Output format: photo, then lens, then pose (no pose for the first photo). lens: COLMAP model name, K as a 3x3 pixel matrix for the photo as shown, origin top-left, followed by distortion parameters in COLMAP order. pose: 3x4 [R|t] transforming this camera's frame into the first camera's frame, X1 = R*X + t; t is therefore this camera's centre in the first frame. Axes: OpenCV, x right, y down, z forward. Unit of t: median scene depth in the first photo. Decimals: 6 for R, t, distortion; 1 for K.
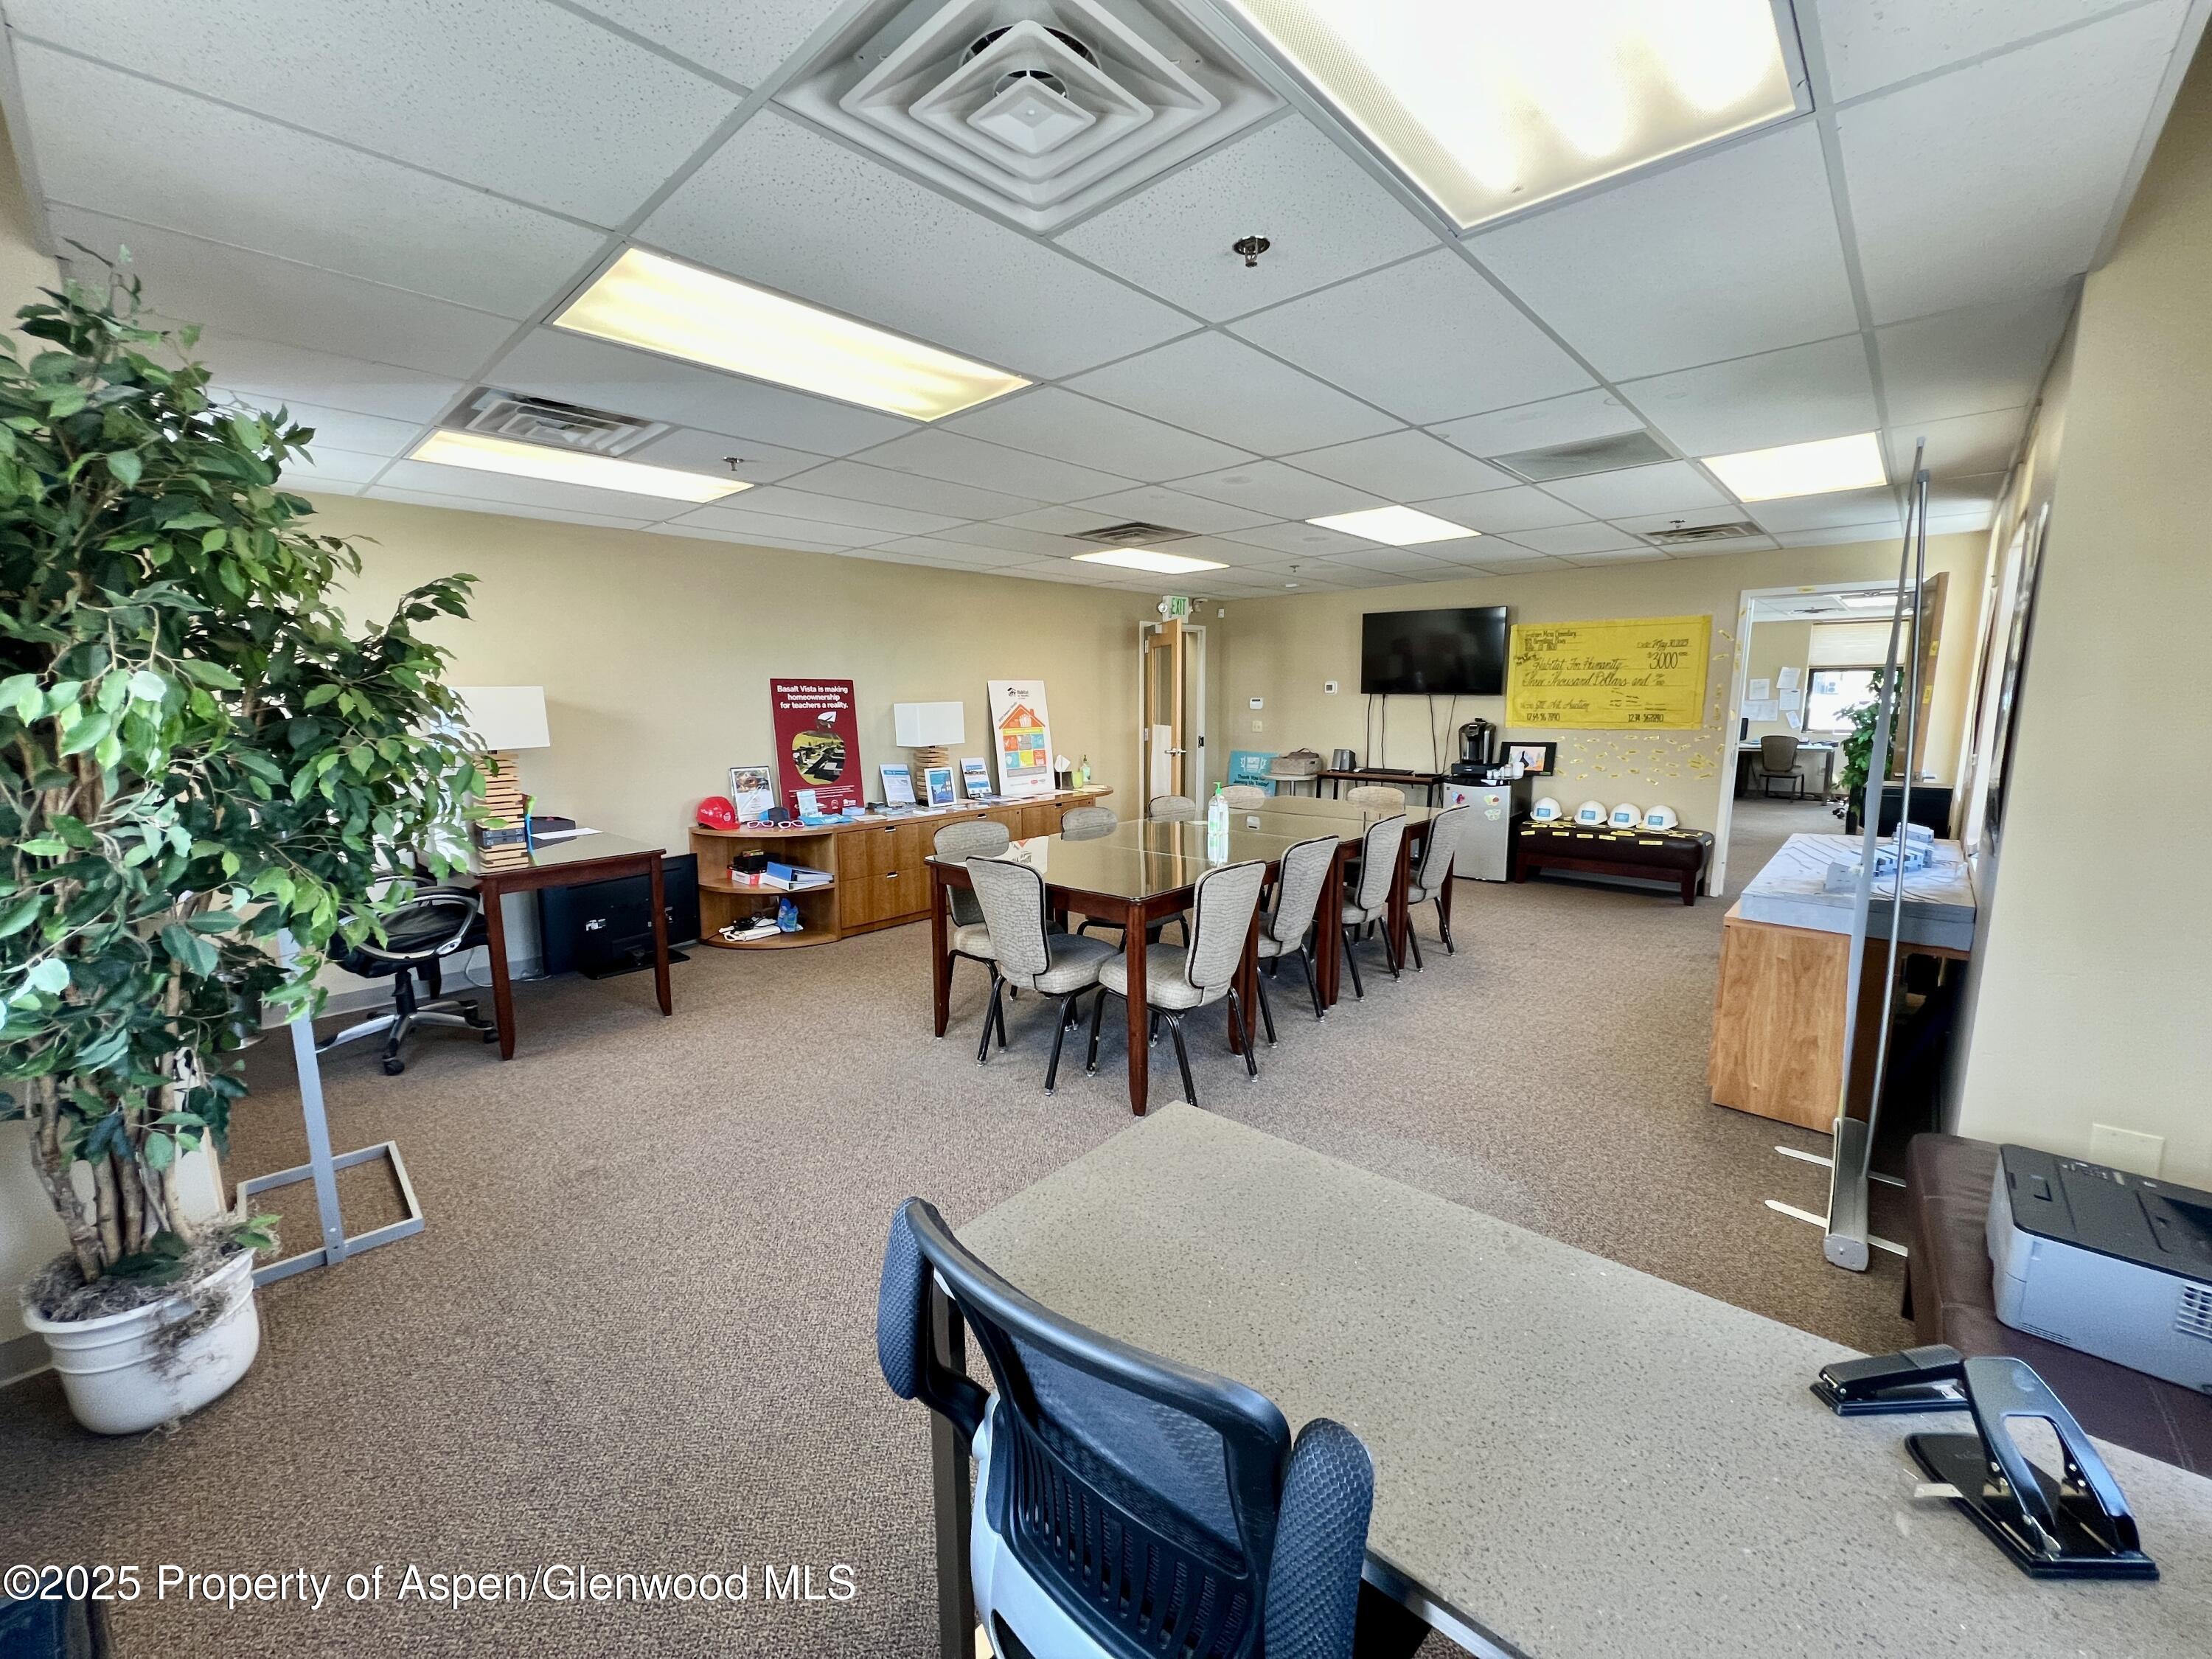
lens RADIAL K [[881.1, 0, 1099.1], [0, 881.1, 830.4], [0, 0, 1]] dist [-0.002409, 0.000210]
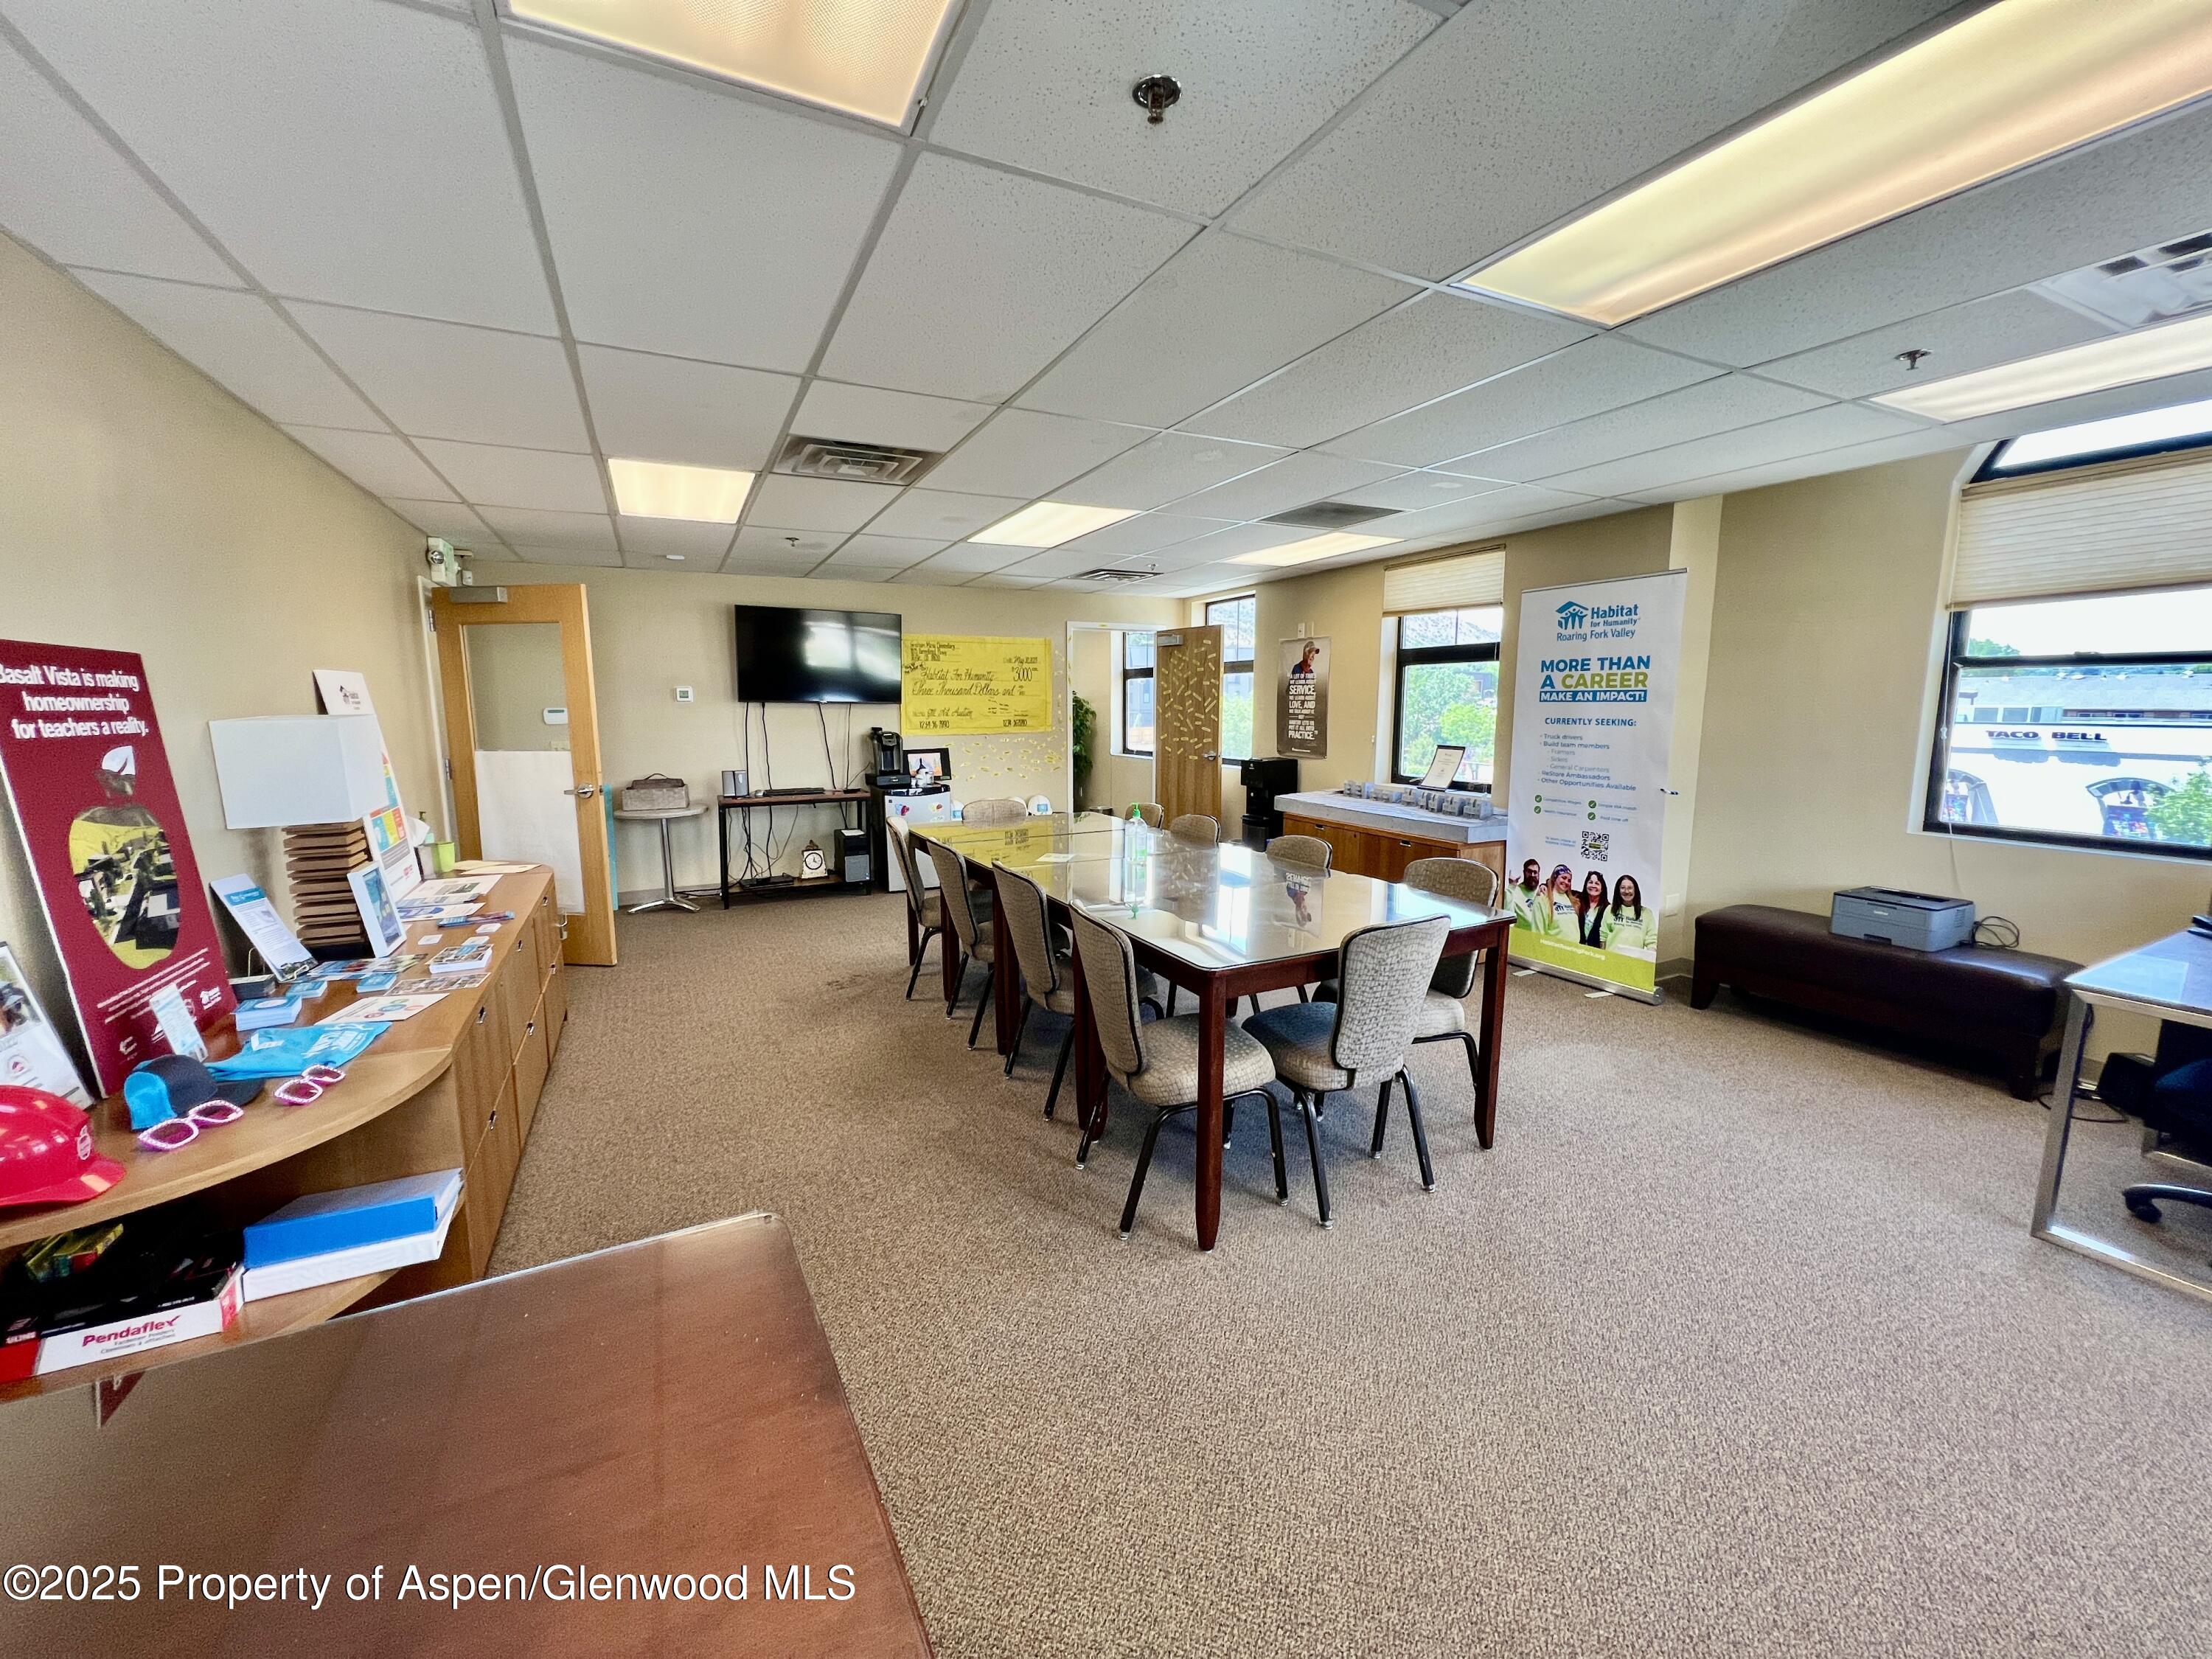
lens RADIAL K [[881.1, 0, 1099.1], [0, 881.1, 830.4], [0, 0, 1]] dist [-0.002409, 0.000210]
pose [[0.349007, -0.131367, 0.927867, -0.427535], [0.144538, 0.985824, 0.085206, -0.068180], [-0.925906, 0.104374, 0.363047, 0.470367]]
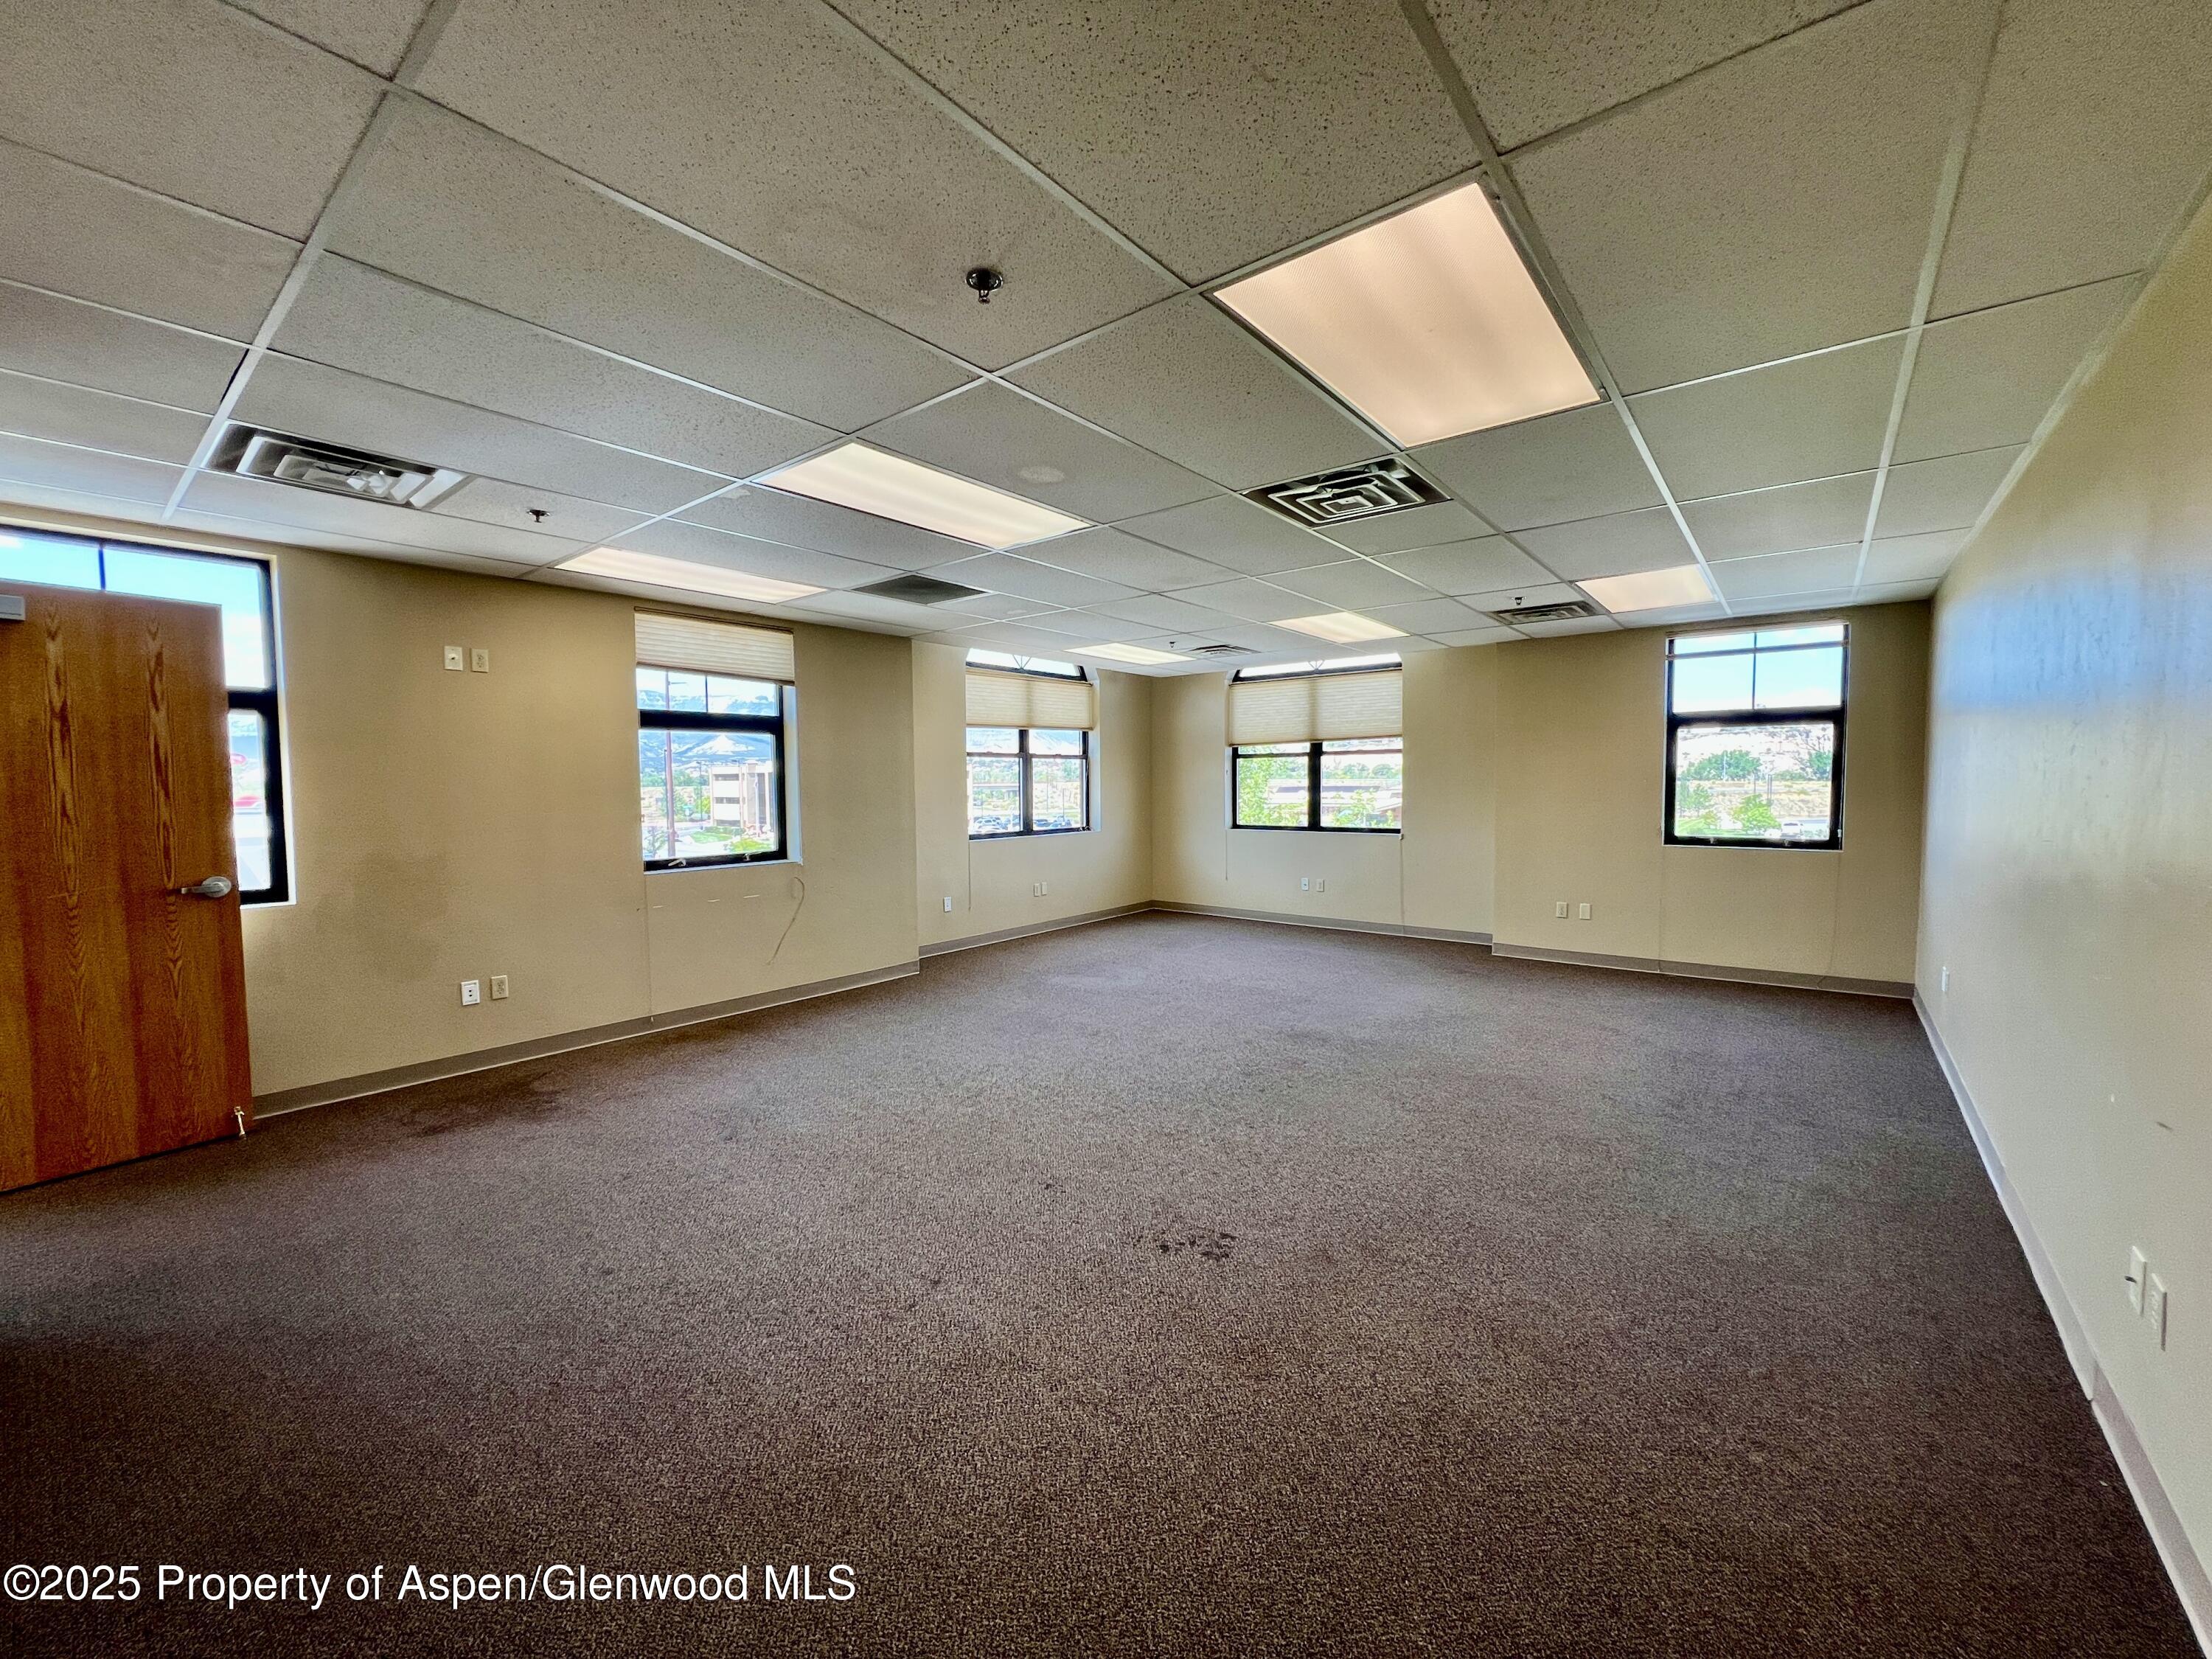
lens RADIAL K [[881.1, 0, 1099.1], [0, 881.1, 830.4], [0, 0, 1]] dist [-0.002409, 0.000210]
pose [[-0.997325, 0.021209, -0.069954, 0.201144], [0.006230, 0.978165, 0.207737, -0.180514], [0.072833, 0.206746, -0.975680, 1.261828]]
